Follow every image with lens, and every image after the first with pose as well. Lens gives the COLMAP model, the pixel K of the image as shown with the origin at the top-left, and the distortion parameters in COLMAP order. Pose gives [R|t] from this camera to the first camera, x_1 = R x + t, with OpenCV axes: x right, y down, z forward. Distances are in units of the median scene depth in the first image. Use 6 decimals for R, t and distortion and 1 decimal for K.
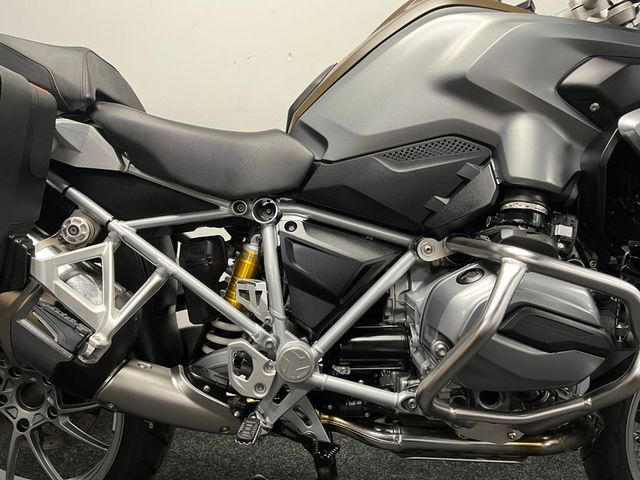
lens RADIAL K [[487.0, 0, 320.0], [0, 487.0, 240.0], [0, 0, 1]] dist [0.073950, -0.109700]
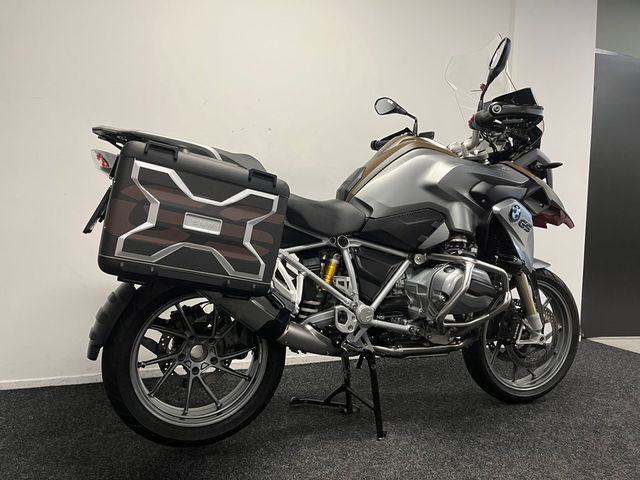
lens RADIAL K [[487.0, 0, 320.0], [0, 487.0, 240.0], [0, 0, 1]] dist [0.073950, -0.109700]
pose [[0.920540, -0.014547, 0.390378, -1.035602], [0.019410, 0.999775, -0.008515, -0.055689], [-0.390167, 0.015416, 0.920615, -0.853841]]
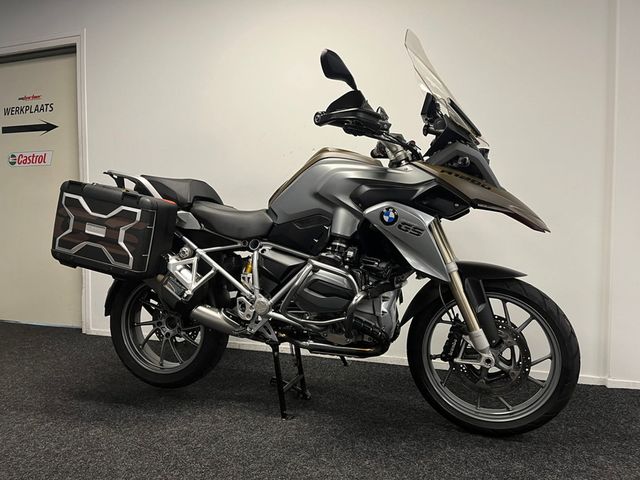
lens RADIAL K [[487.0, 0, 320.0], [0, 487.0, 240.0], [0, 0, 1]] dist [0.073950, -0.109700]
pose [[0.956371, -0.005092, -0.292112, 0.942484], [-0.005346, 0.999376, -0.034924, 0.000429], [0.292107, 0.034962, 0.955746, -1.264037]]
